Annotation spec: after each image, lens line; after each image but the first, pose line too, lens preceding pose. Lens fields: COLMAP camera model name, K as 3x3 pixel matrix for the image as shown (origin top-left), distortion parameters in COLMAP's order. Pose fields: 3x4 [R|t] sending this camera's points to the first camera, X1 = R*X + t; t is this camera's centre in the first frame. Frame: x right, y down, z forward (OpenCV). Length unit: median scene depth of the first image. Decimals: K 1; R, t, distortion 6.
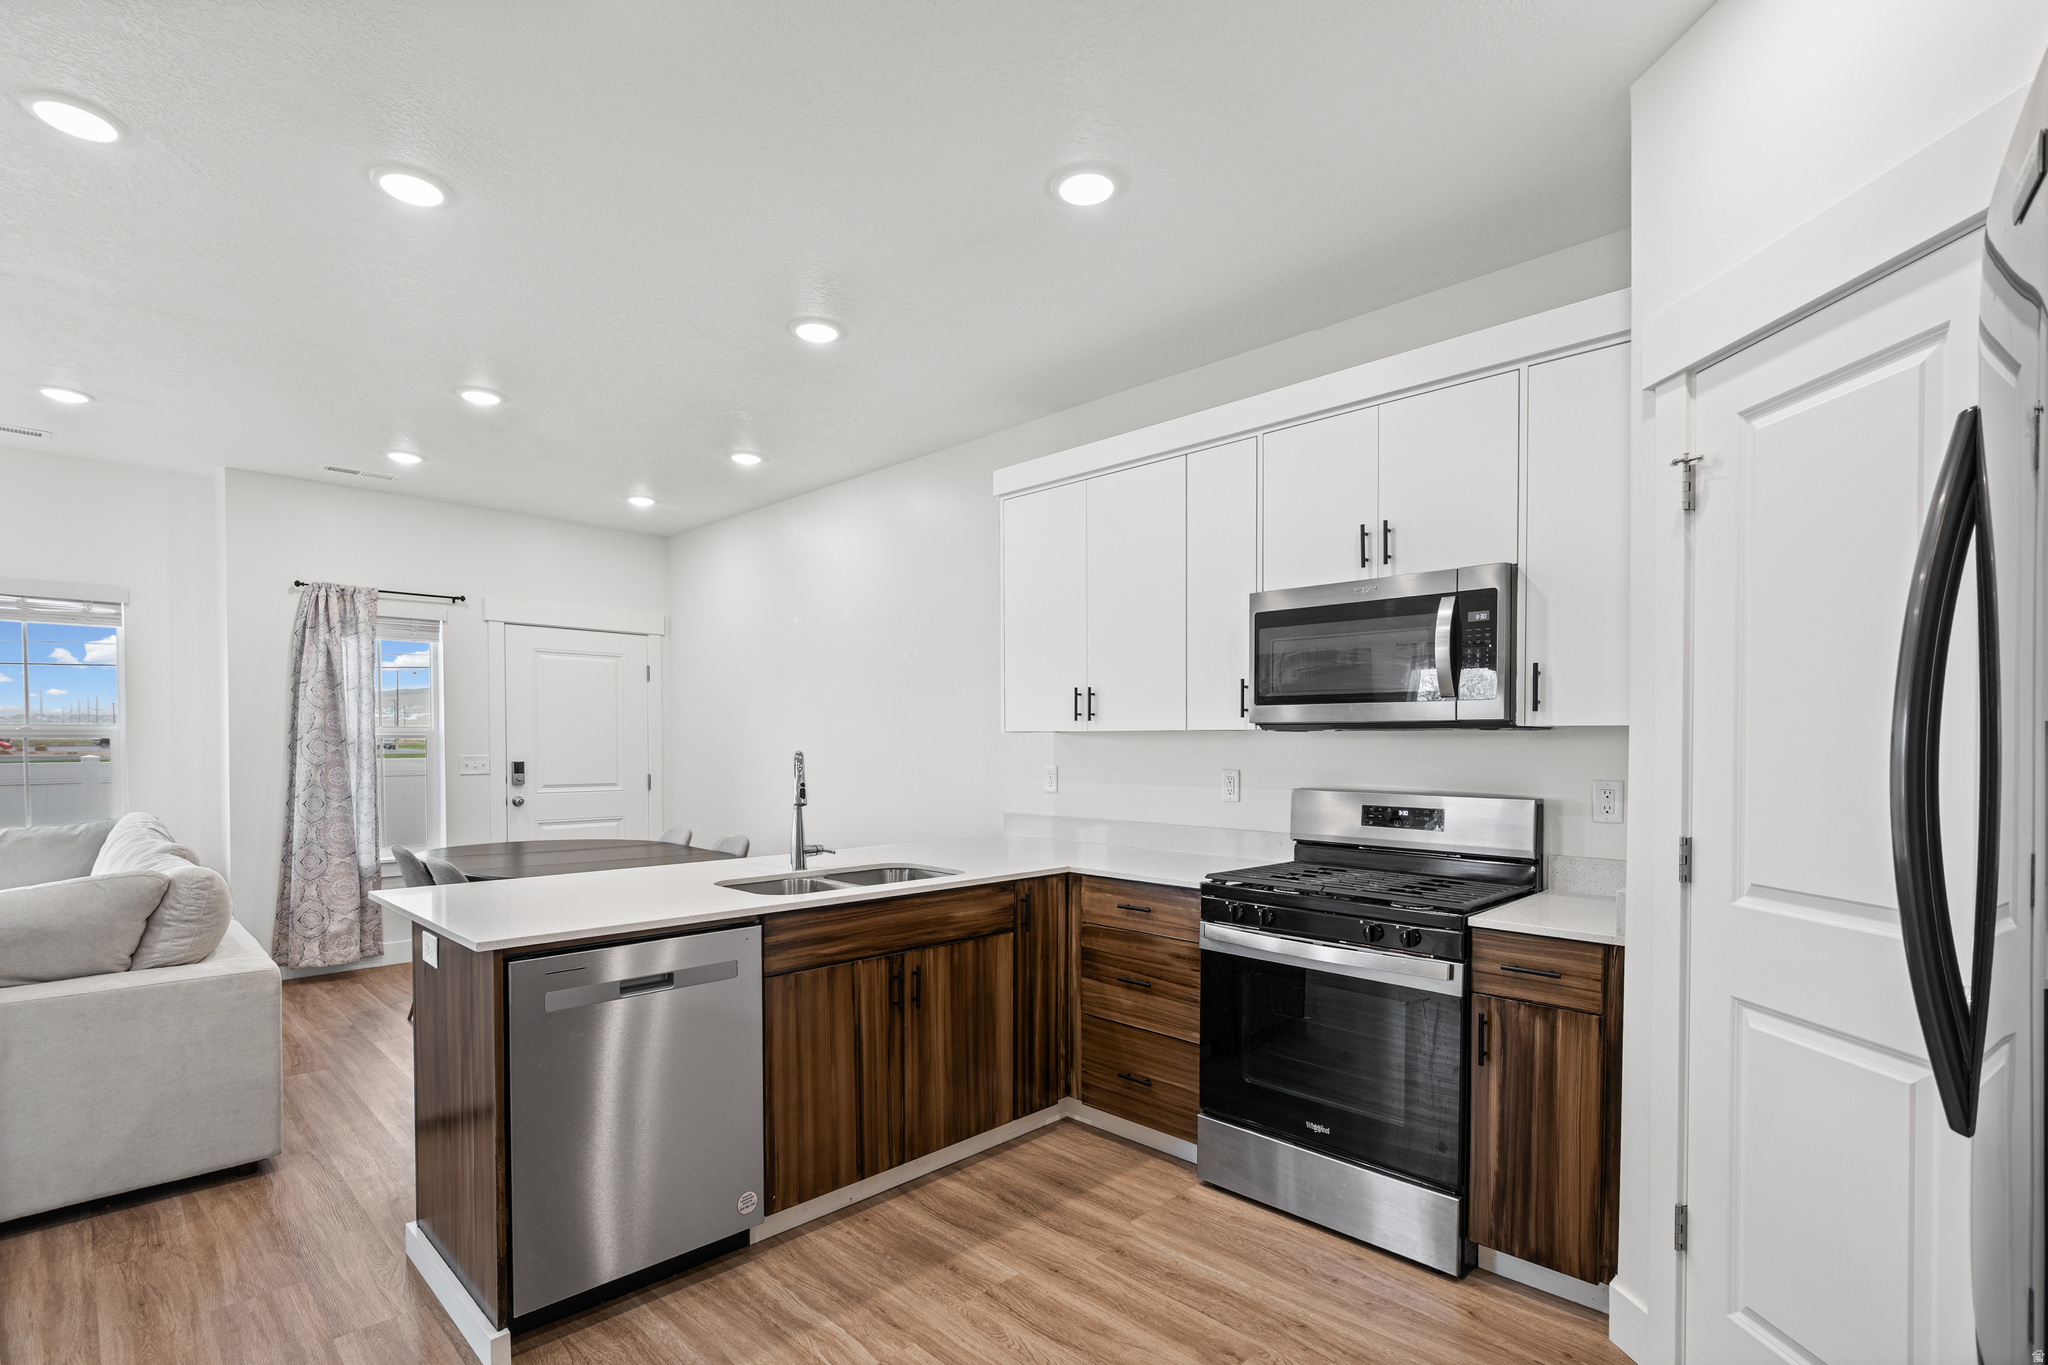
lens RADIAL K [[955.5, 0, 1025.0], [0, 955.5, 768.1], [0, 0, 1]] dist [-0.003754, -0.001222]
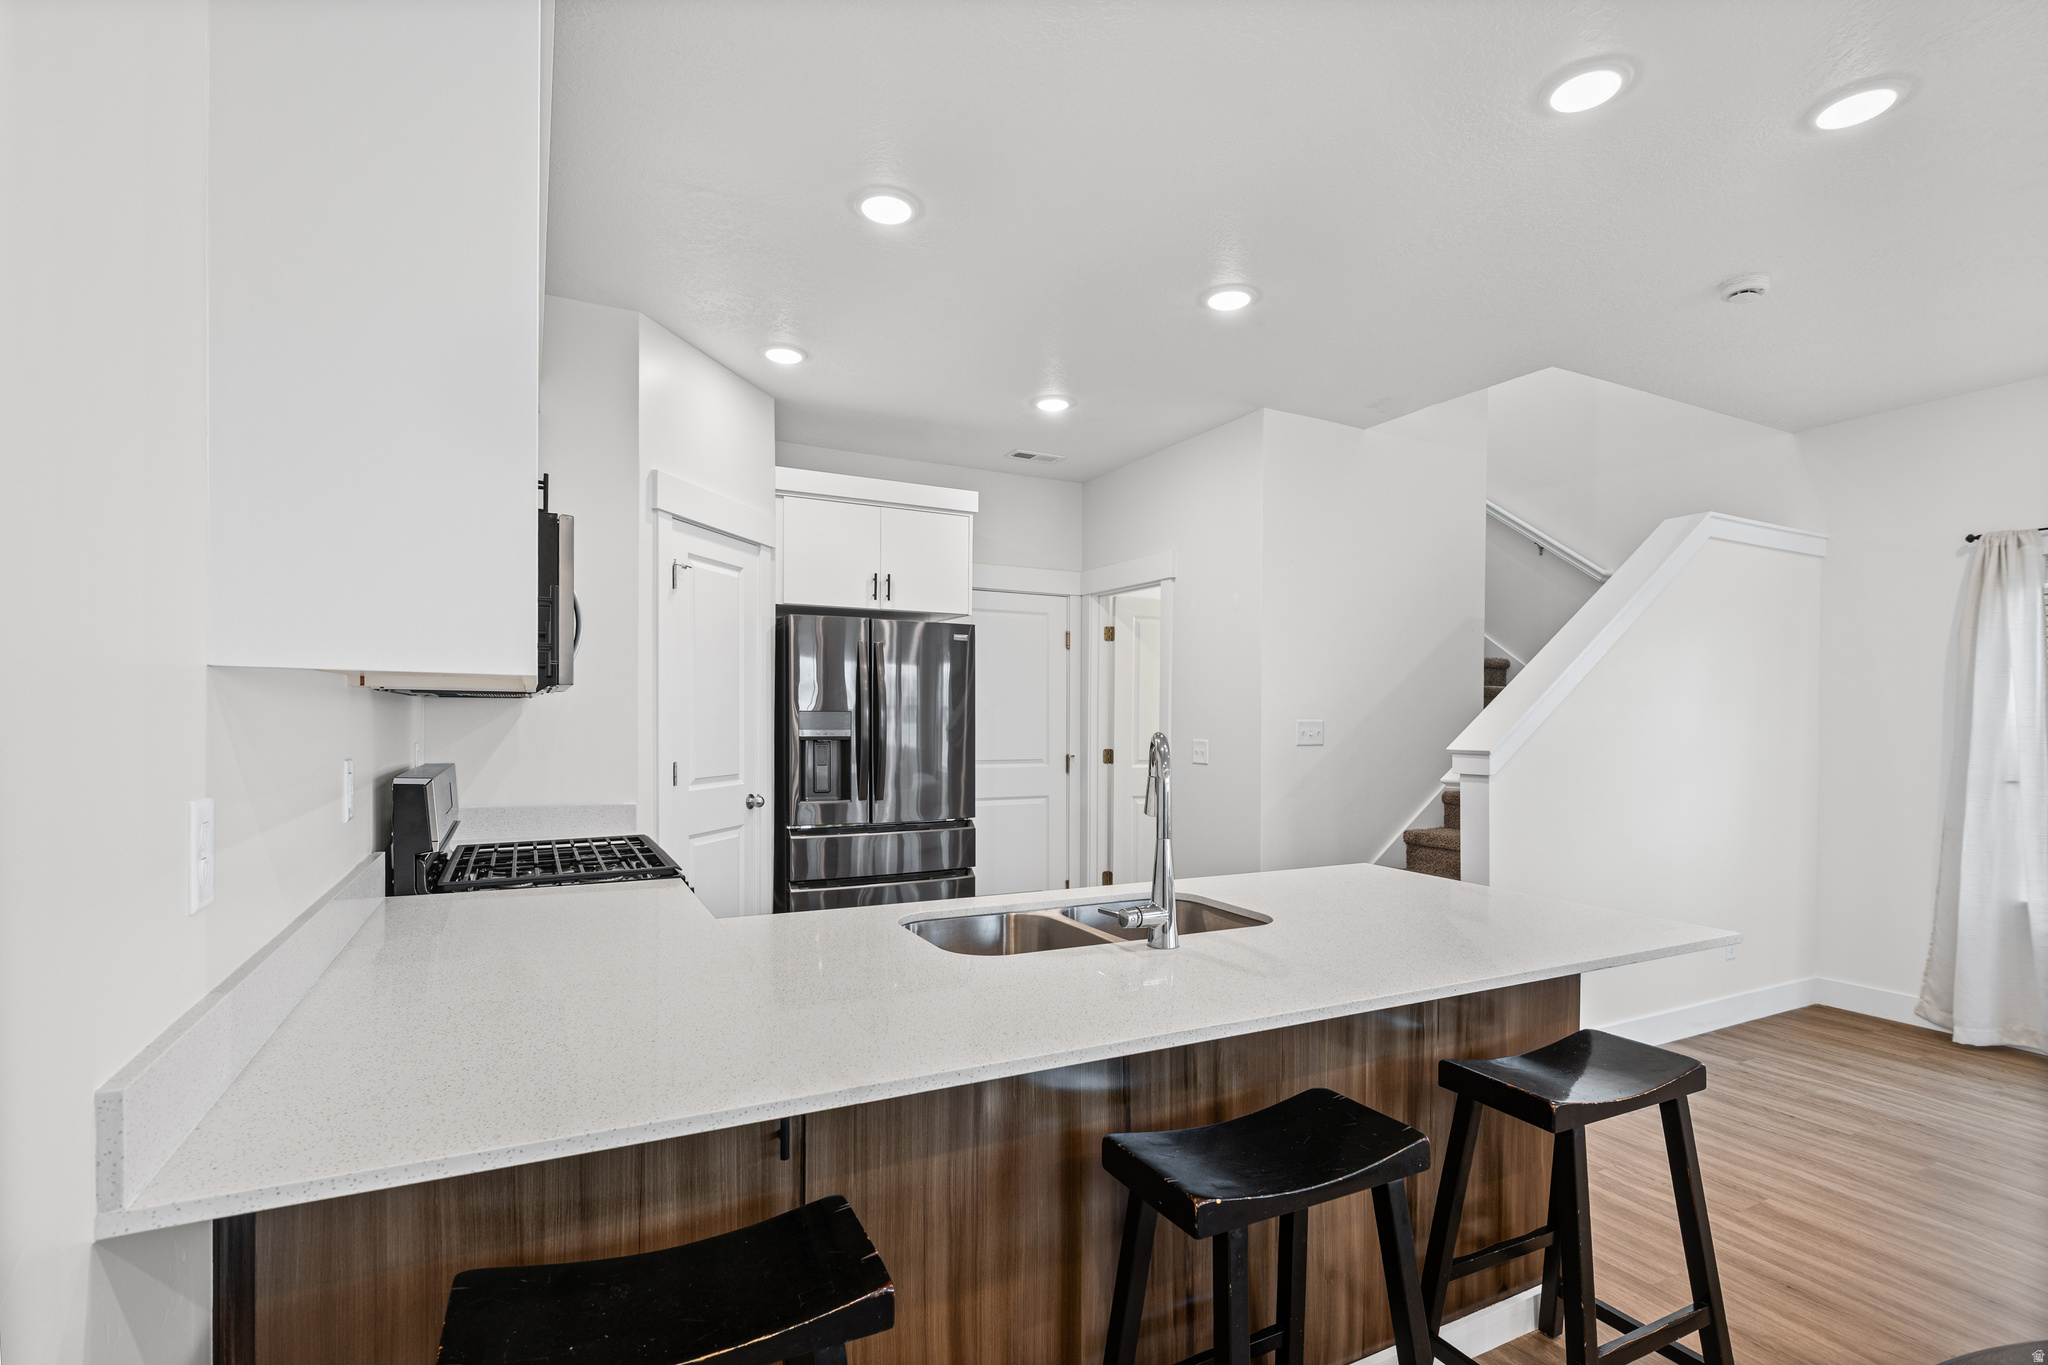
lens RADIAL K [[950.4, 0, 1028.1], [0, 950.4, 715.7], [0, 0, 1]] dist [-0.000547, 0.001326]
pose [[-0.950904, -0.013696, 0.309183, -0.202657], [-0.007247, 0.999732, 0.021995, -0.024183], [-0.309401, 0.018675, -0.950748, 0.942768]]
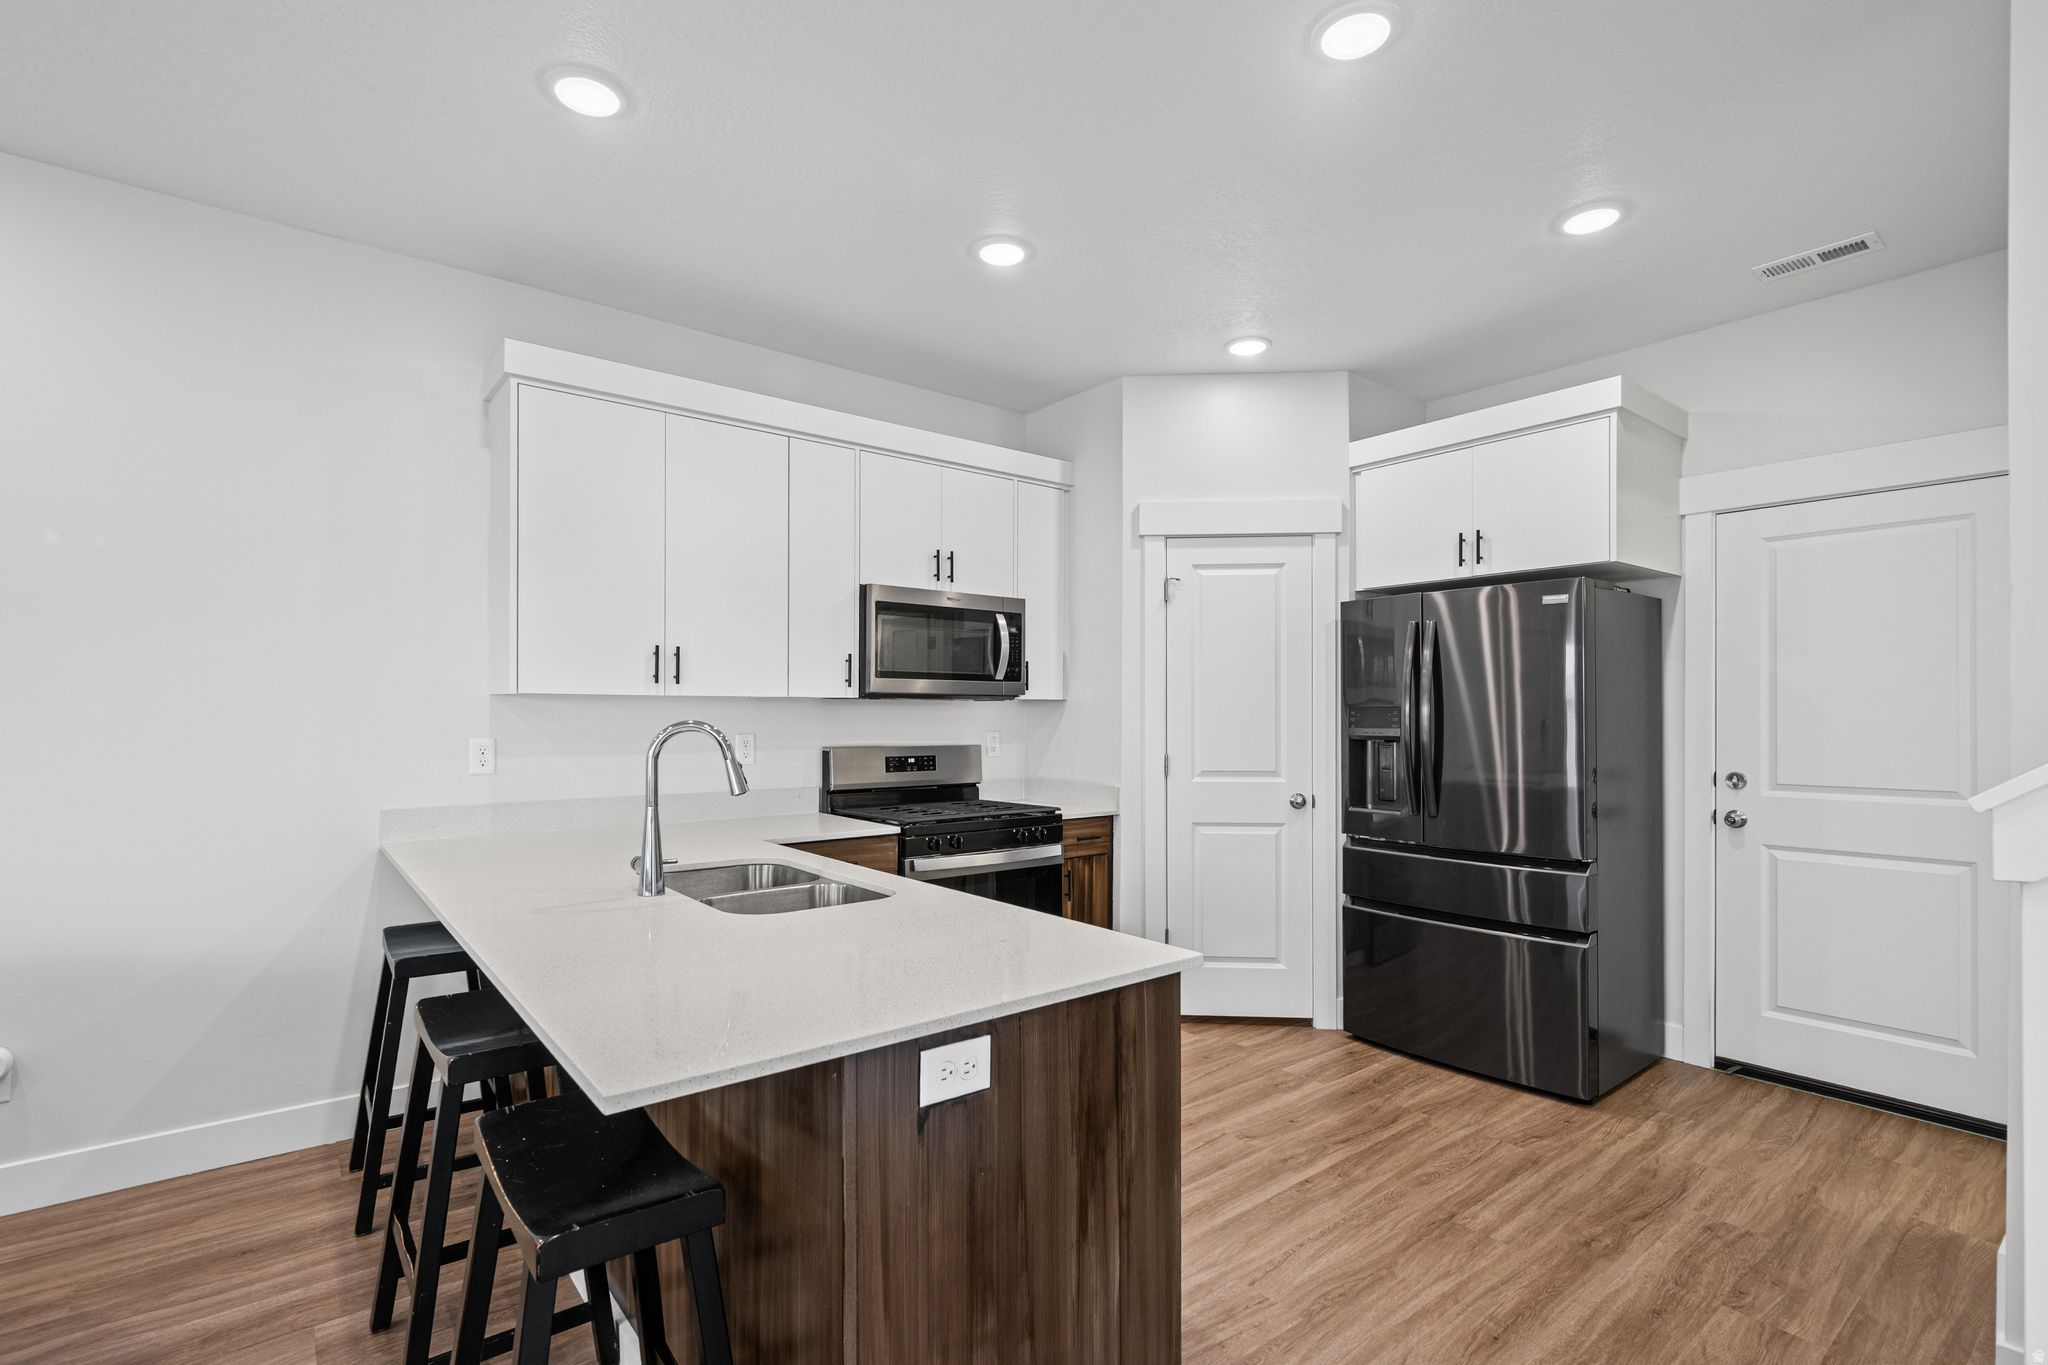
lens RADIAL K [[943.2, 0, 992.0], [0, 943.2, 712.8], [0, 0, 1]] dist [0.003205, -0.000138]
pose [[0.137897, -0.005365, 0.990432, -0.530731], [0.021526, 0.999765, 0.002419, -0.012252], [-0.990213, 0.020986, 0.137980, 0.402197]]
